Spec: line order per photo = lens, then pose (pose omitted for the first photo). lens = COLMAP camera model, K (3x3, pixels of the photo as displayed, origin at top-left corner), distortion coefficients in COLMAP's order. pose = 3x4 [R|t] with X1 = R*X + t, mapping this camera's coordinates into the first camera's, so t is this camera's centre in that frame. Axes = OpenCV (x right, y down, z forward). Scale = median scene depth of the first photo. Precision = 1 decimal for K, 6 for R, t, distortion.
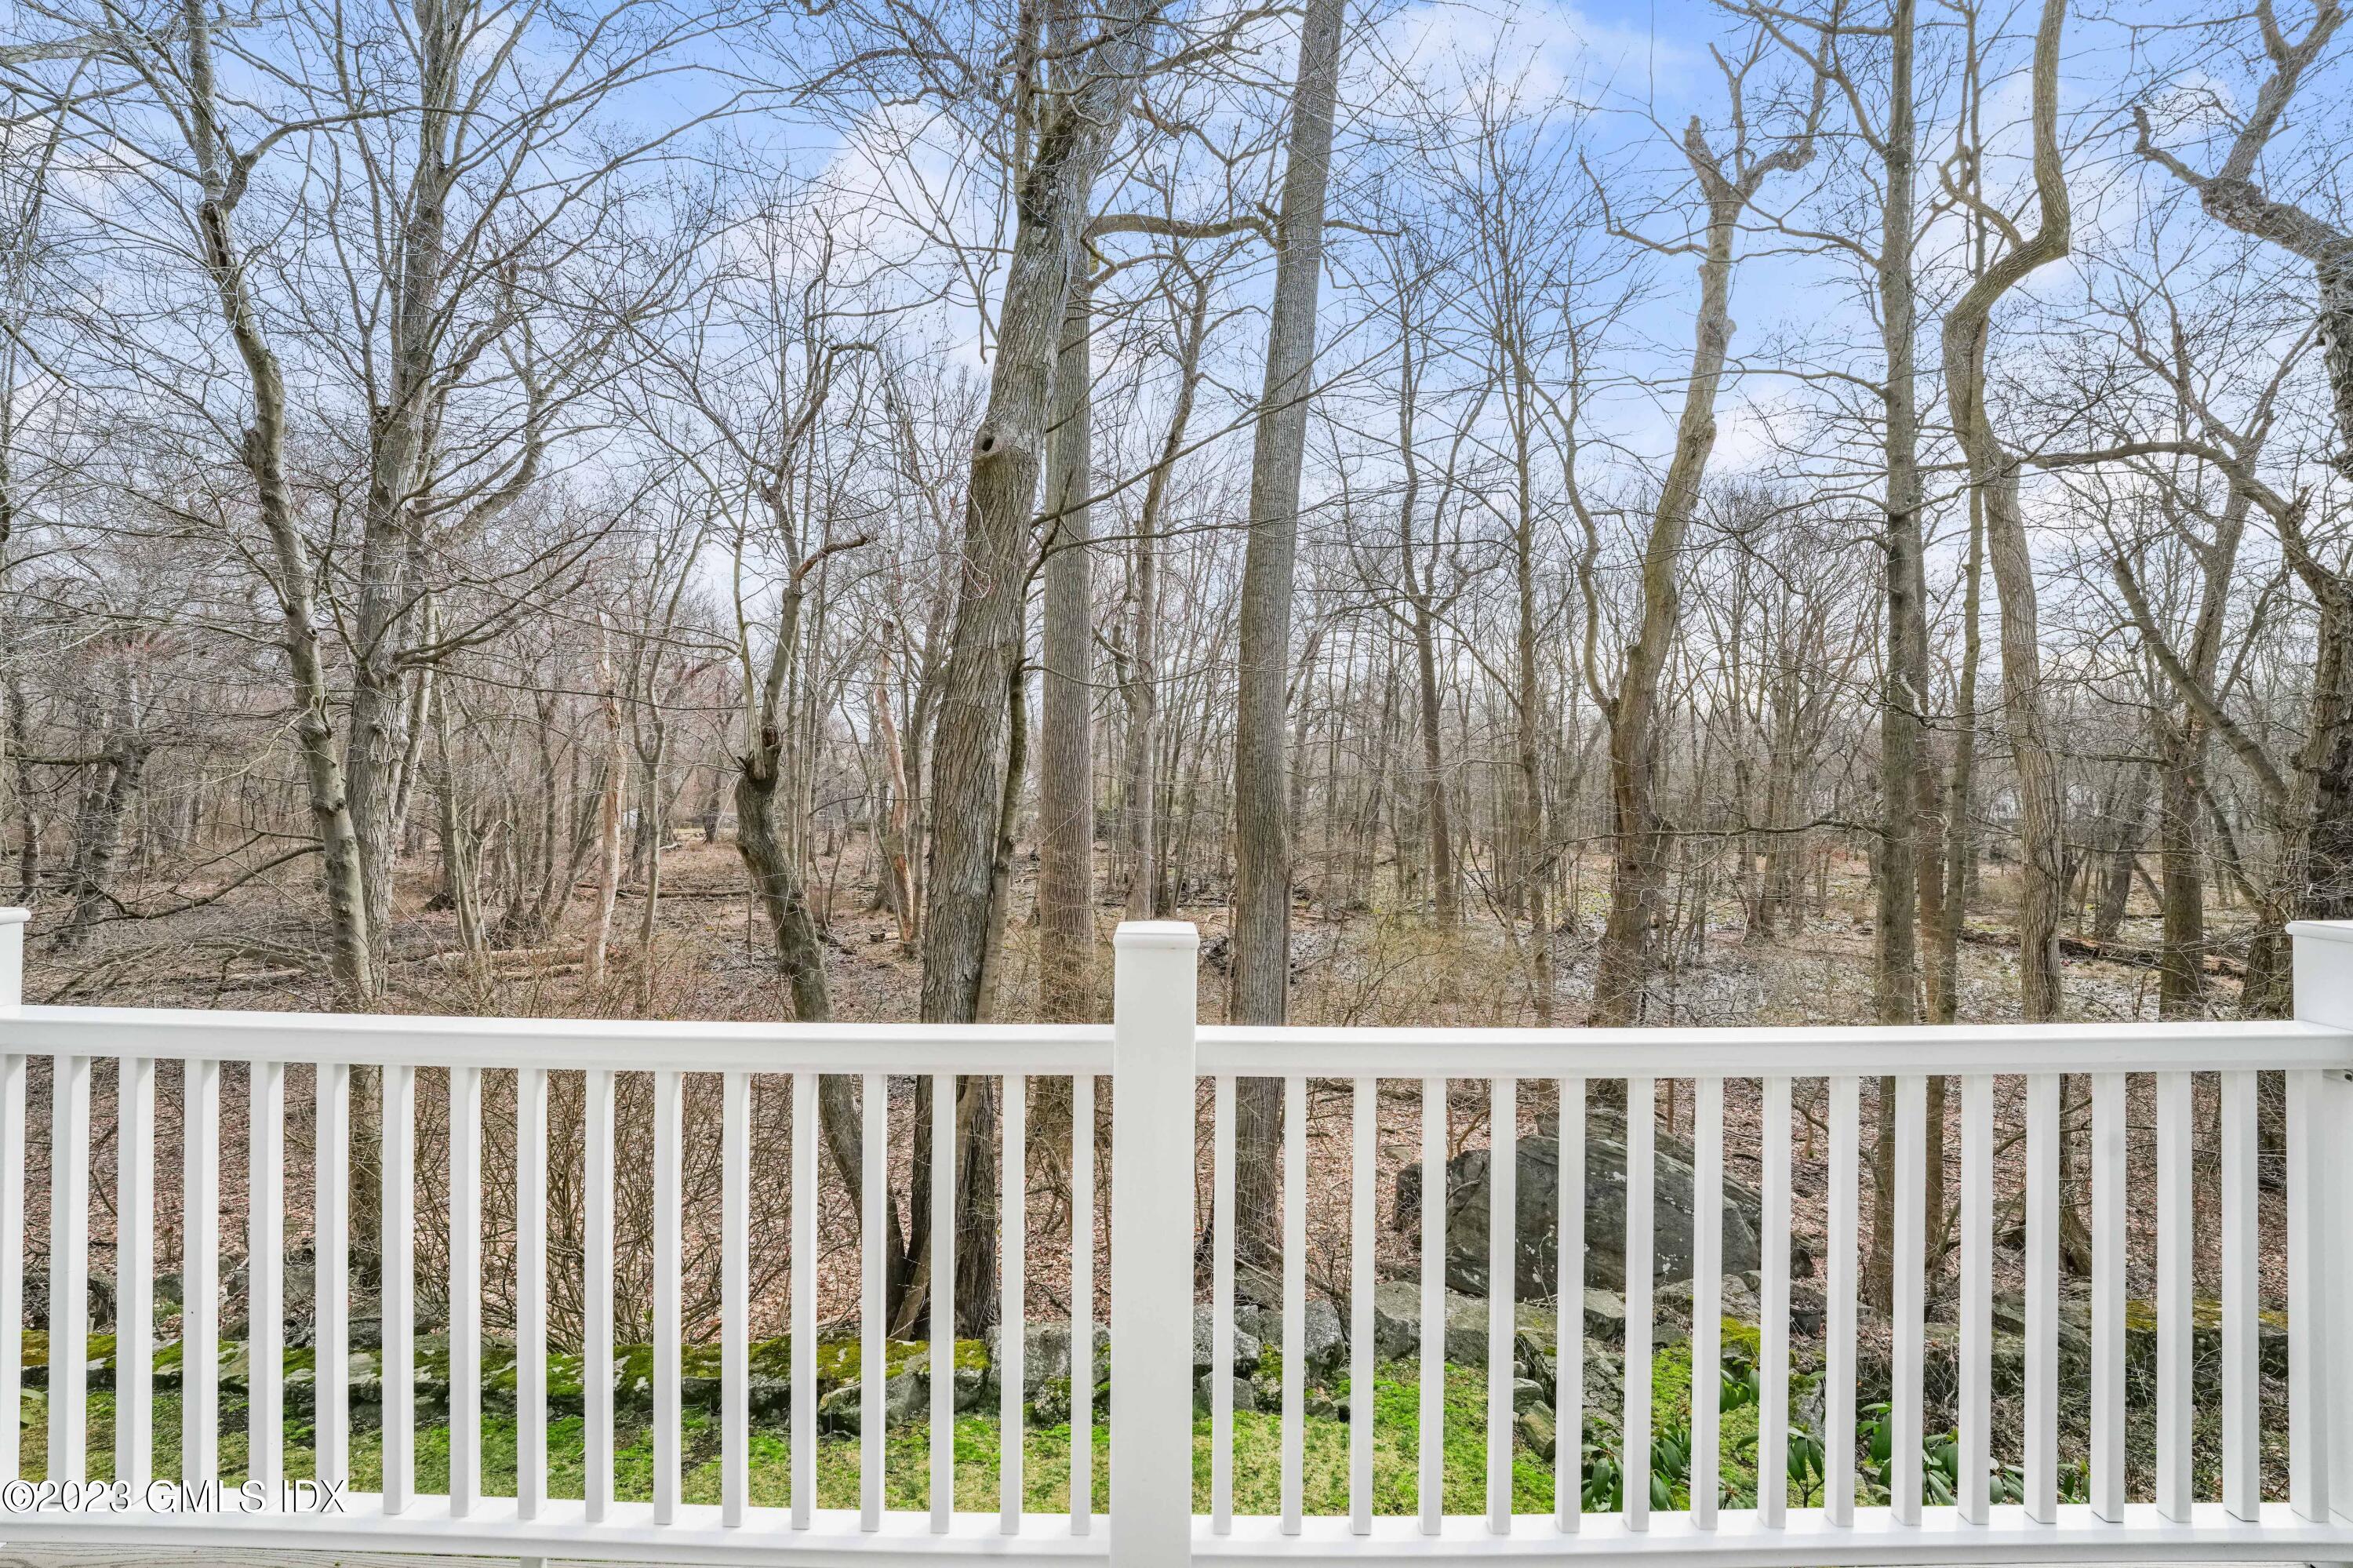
lens RADIAL K [[987.7, 0, 1176.1], [0, 987.7, 770.1], [0, 0, 1]] dist [-0.004842, 0.000821]
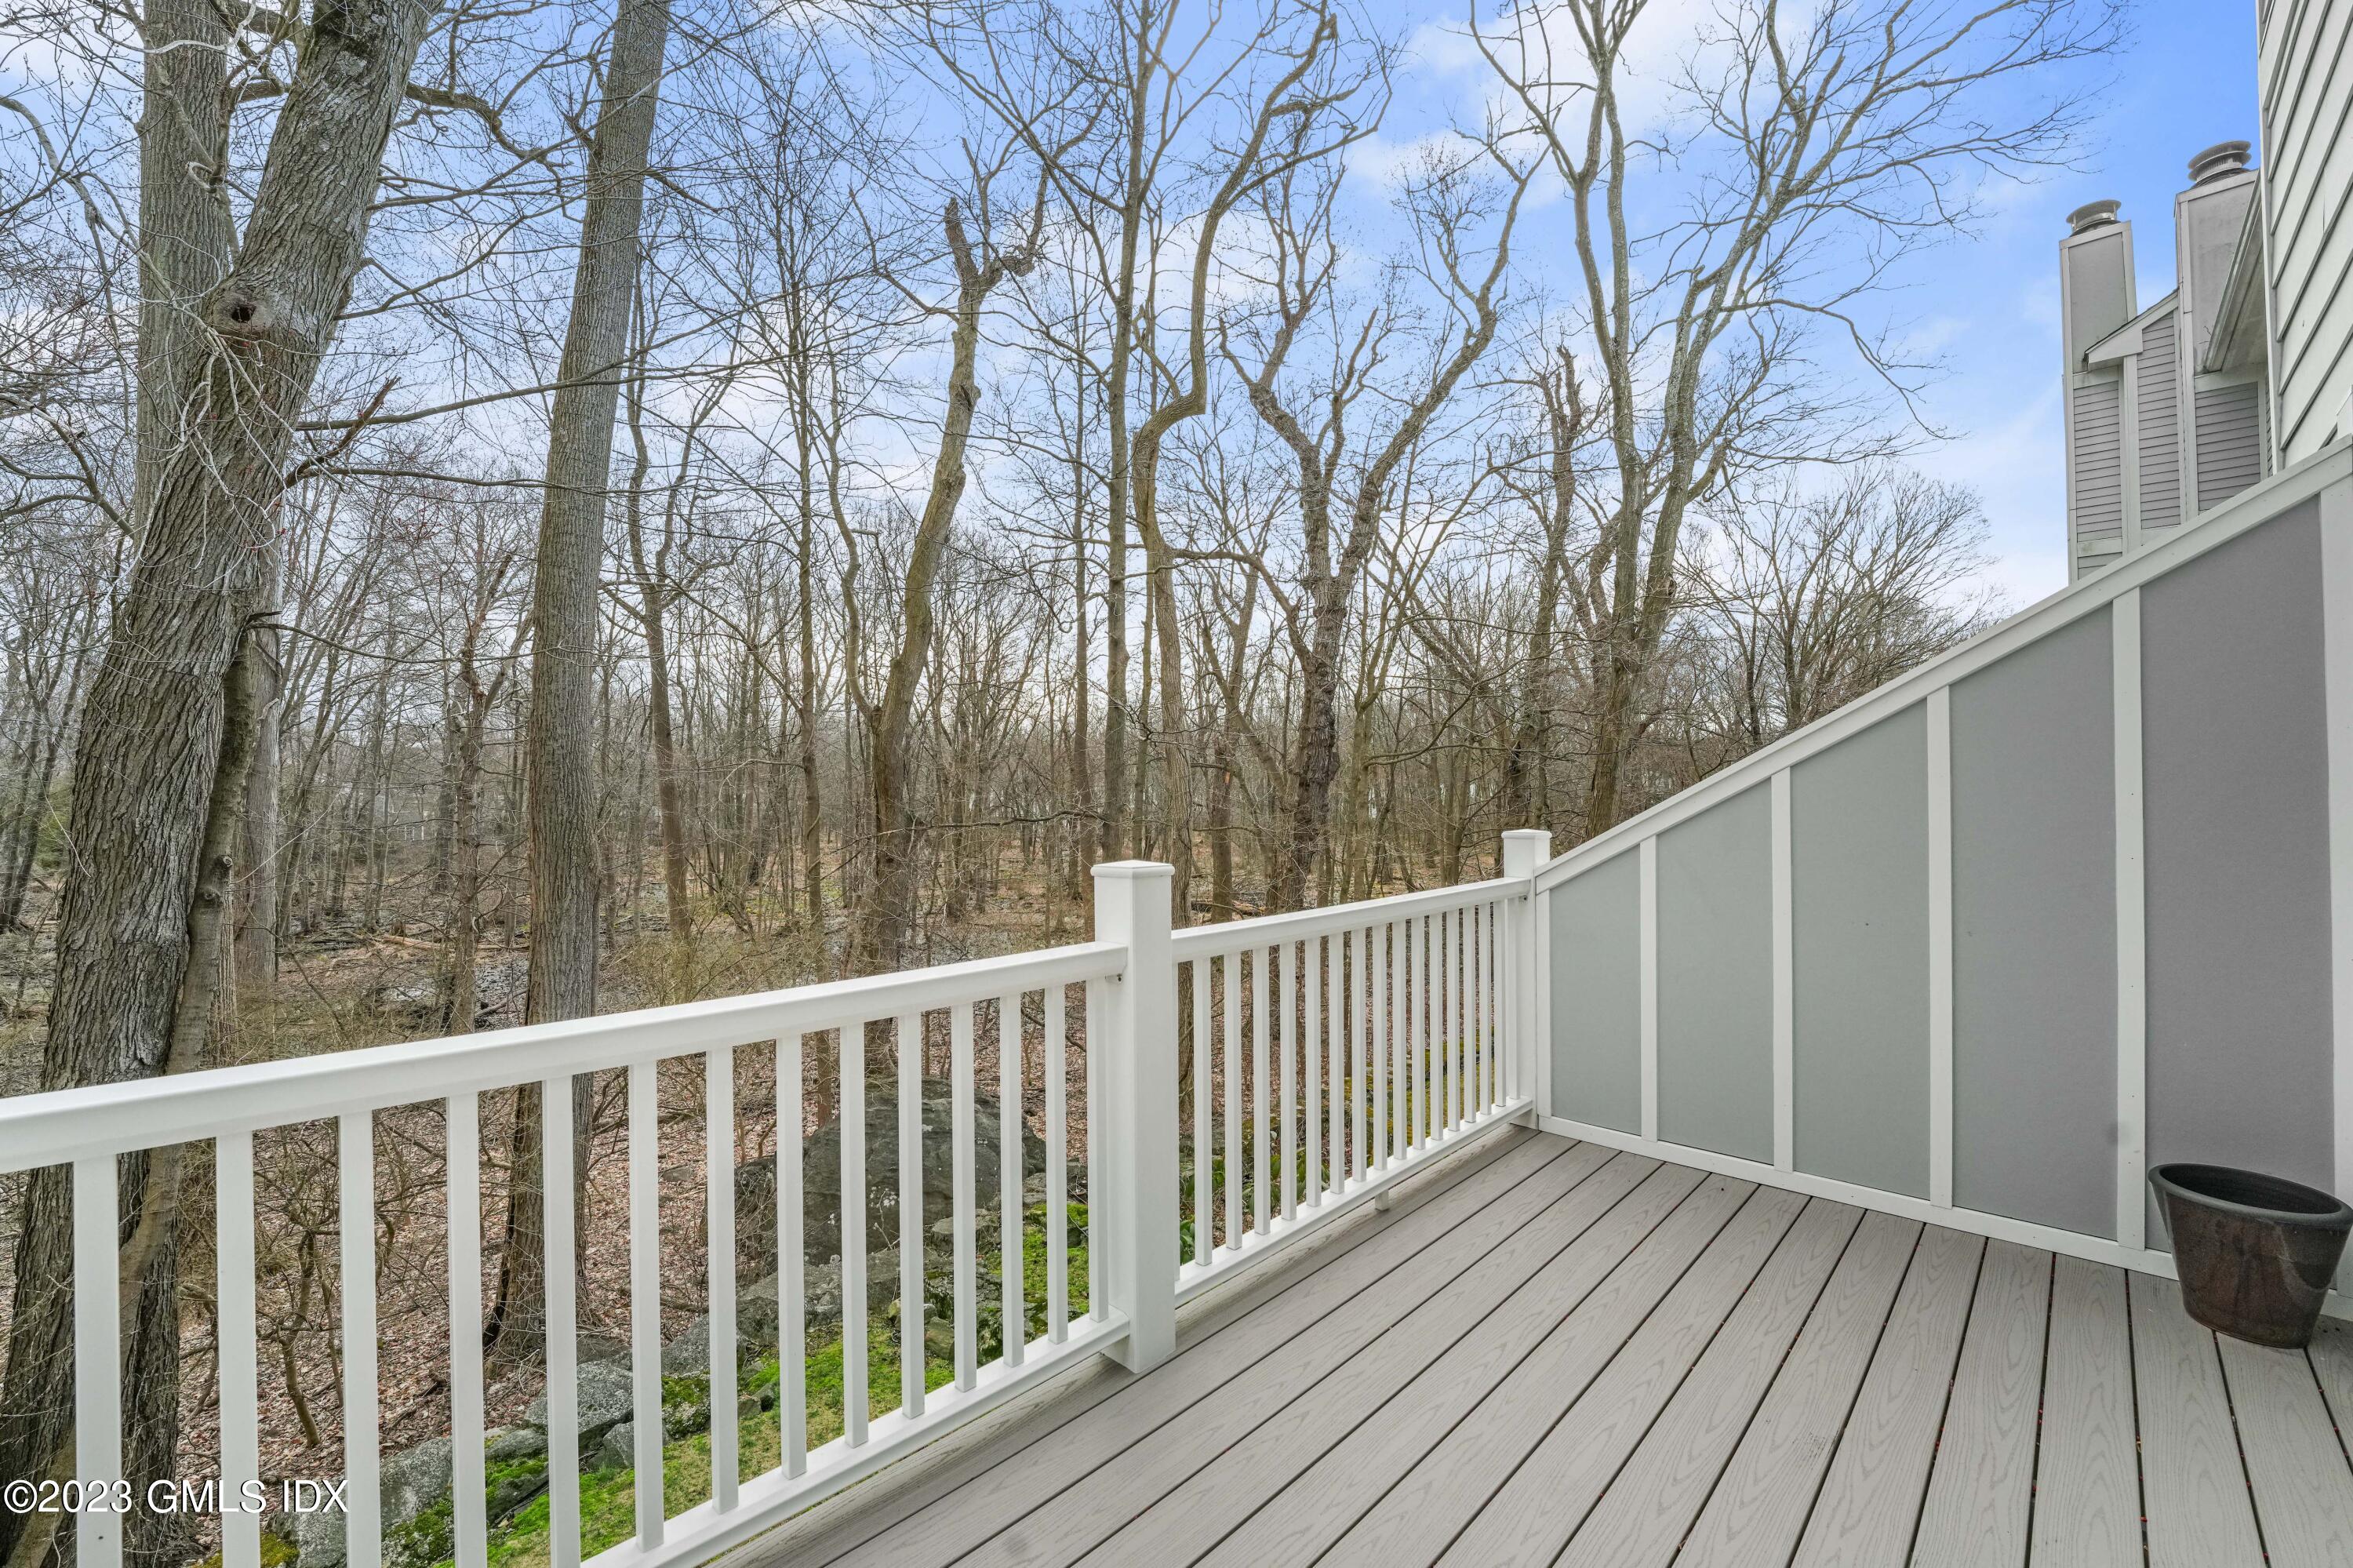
lens RADIAL K [[987.7, 0, 1170.6], [0, 987.7, 795.3], [0, 0, 1]] dist [-0.004842, 0.000821]
pose [[0.709673, -0.012499, 0.704421, -0.113976], [-0.001749, 0.999808, 0.019502, 0.004559], [-0.704529, -0.015072, 0.709515, 0.000206]]
